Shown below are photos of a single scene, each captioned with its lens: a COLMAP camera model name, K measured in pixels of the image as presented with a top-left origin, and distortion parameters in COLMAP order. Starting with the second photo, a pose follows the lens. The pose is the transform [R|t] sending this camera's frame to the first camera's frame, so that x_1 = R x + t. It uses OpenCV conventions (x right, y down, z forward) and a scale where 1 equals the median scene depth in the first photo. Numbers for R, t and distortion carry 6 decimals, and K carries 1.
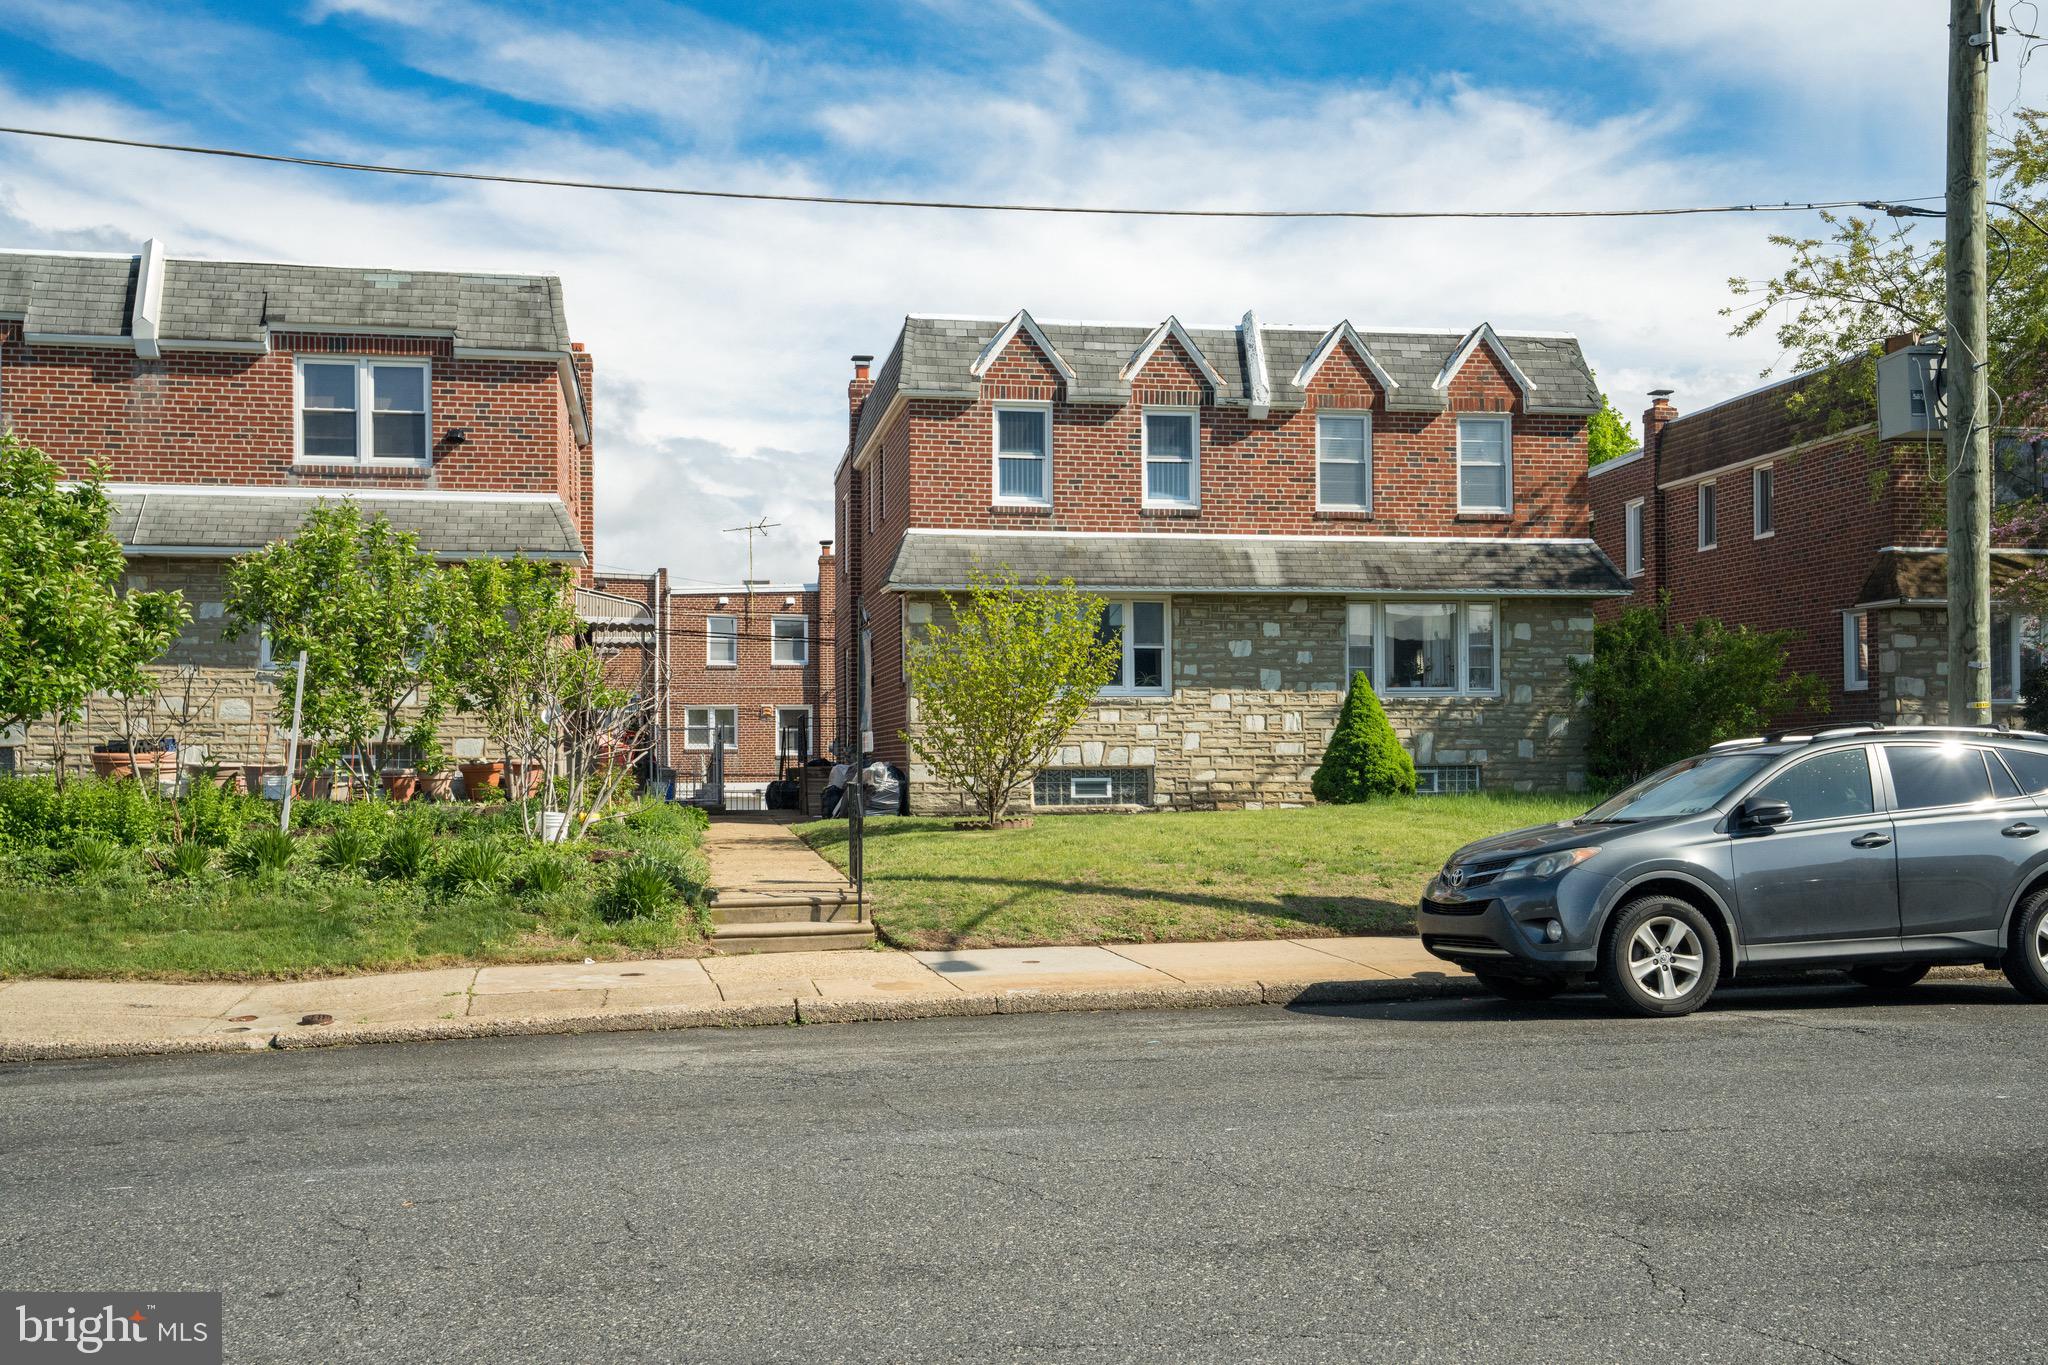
lens RADIAL K [[2050.2, 0, 1024.0], [0, 2050.2, 682.5], [0, 0, 1]] dist [0.093846, 0.005594]
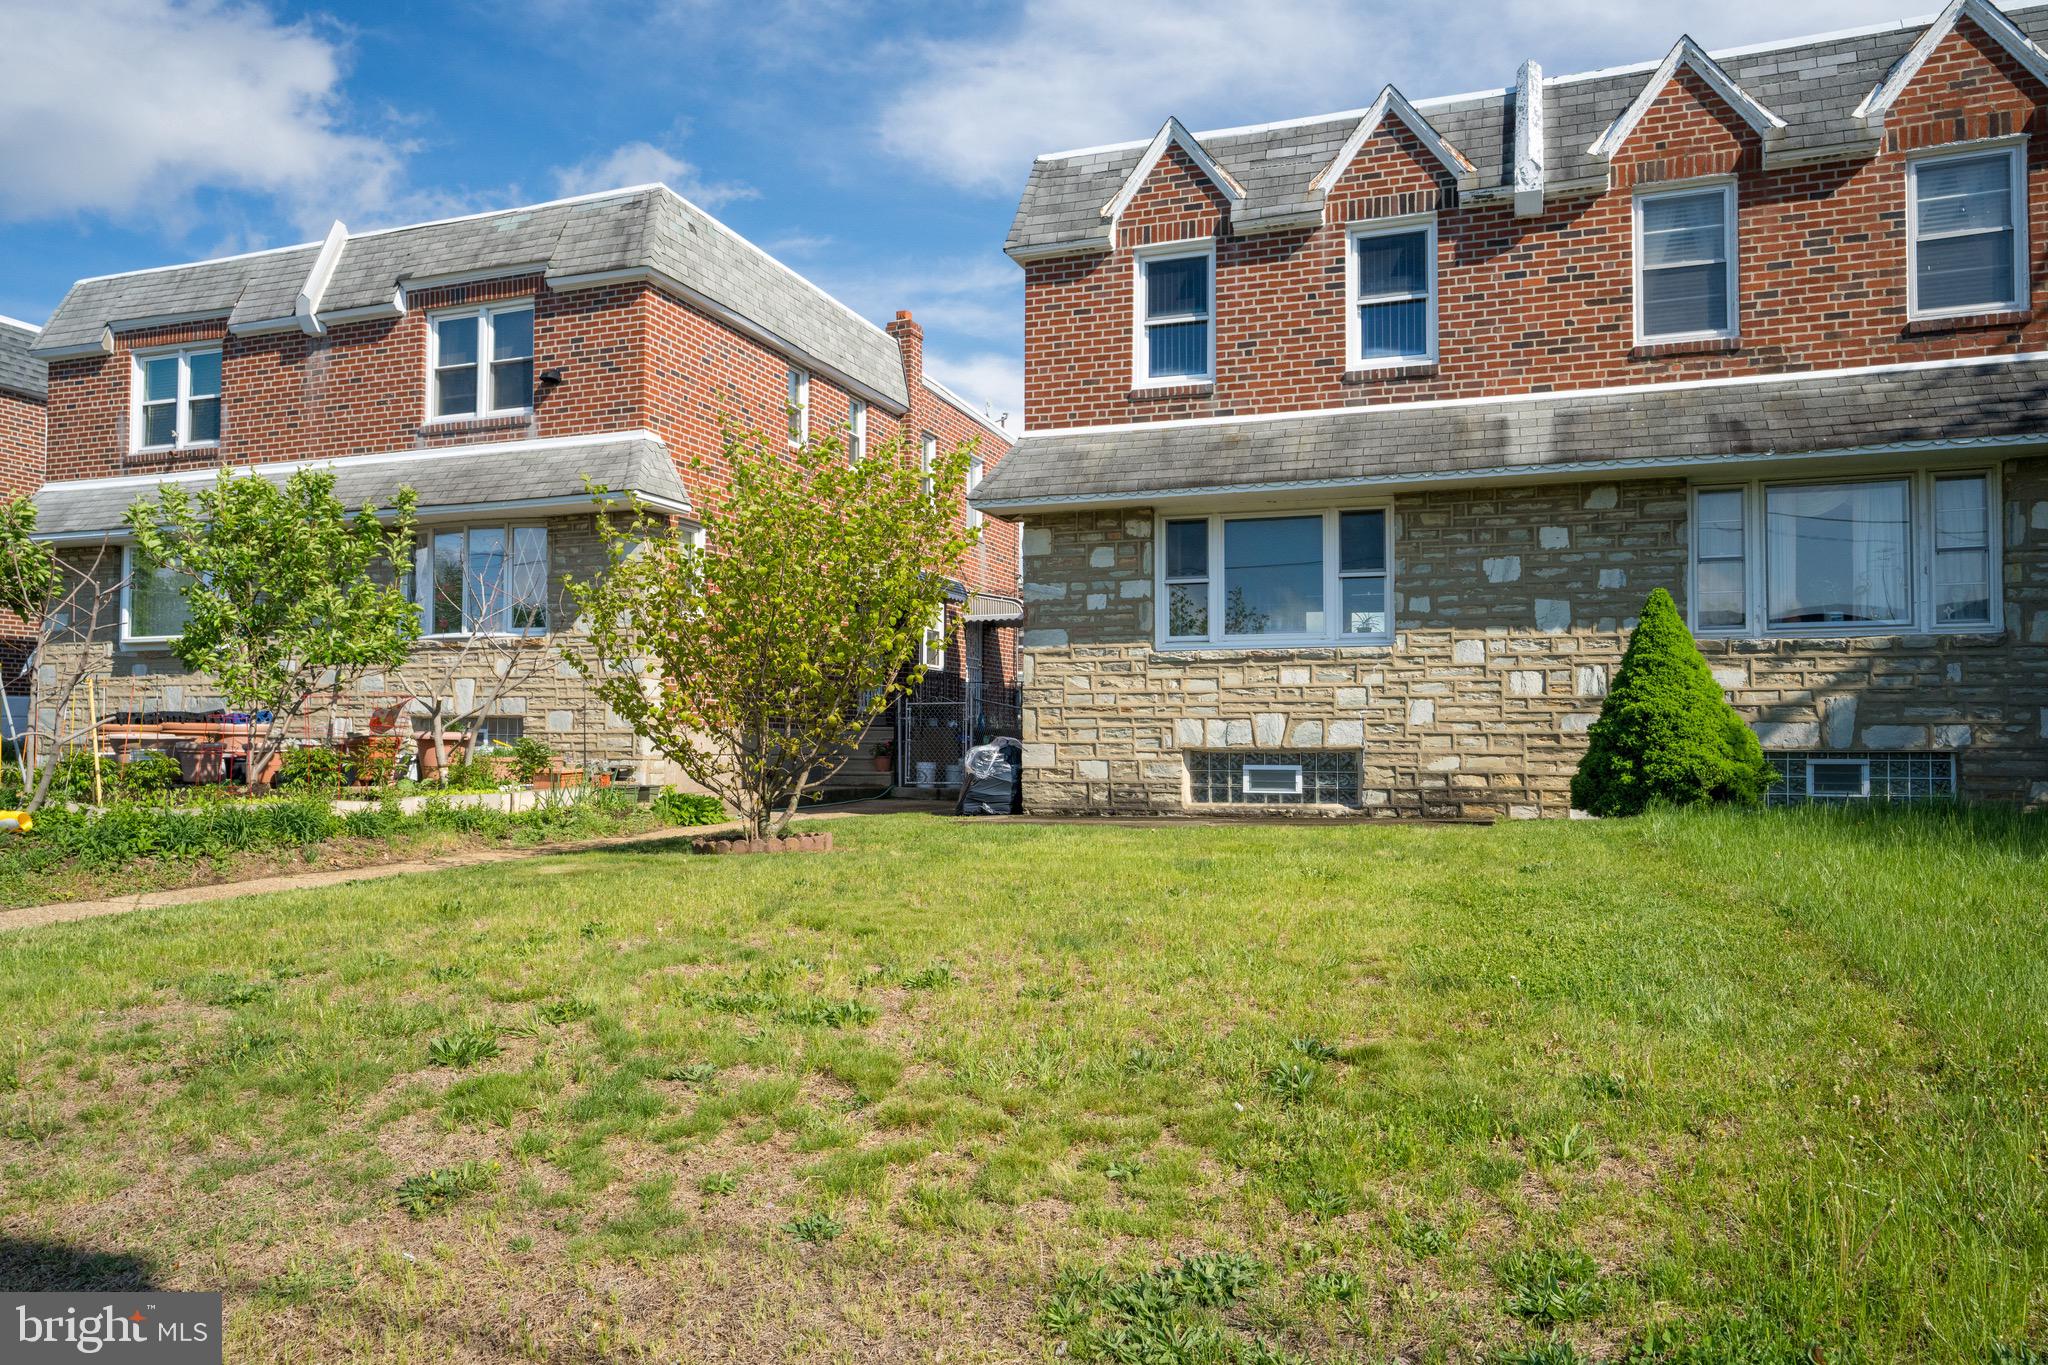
lens RADIAL K [[1410.0, 0, 1021.9], [0, 1410.0, 695.0], [0, 0, 1]] dist [-0.025121, 0.048717]
pose [[0.858187, -0.010577, -0.513228, 0.205135], [0.012659, 0.999920, 0.000560, 0.021269], [0.513181, -0.006977, 0.858252, 0.542482]]
